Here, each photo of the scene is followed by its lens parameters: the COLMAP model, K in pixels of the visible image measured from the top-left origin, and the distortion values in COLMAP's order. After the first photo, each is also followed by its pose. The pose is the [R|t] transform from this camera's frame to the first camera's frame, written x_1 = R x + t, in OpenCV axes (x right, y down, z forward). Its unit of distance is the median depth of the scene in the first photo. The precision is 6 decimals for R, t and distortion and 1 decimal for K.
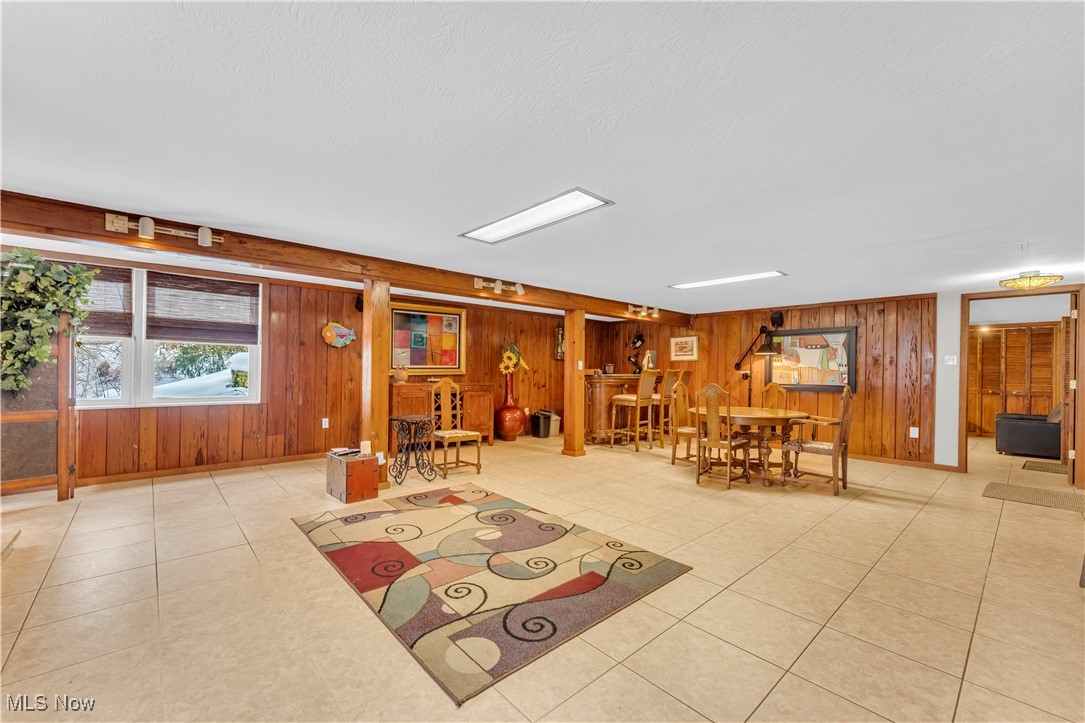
lens RADIAL K [[441.1, 0, 533.3], [0, 441.1, 366.1], [0, 0, 1]] dist [-0.006152, -0.000021]
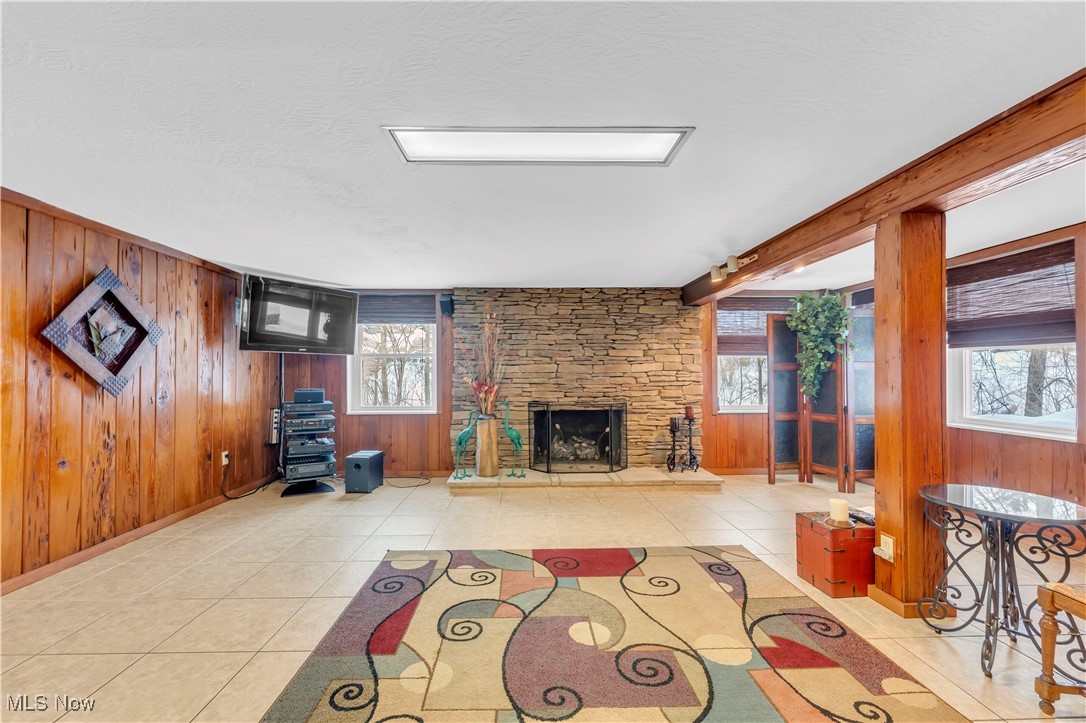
lens RADIAL K [[441.5, 0, 537.2], [0, 441.5, 367.2], [0, 0, 1]] dist [-0.006152, -0.000021]
pose [[-0.638260, -0.026169, -0.769376, 0.513220], [-0.004374, 0.999529, -0.030369, 0.011900], [0.769808, -0.016017, -0.638074, 1.526640]]
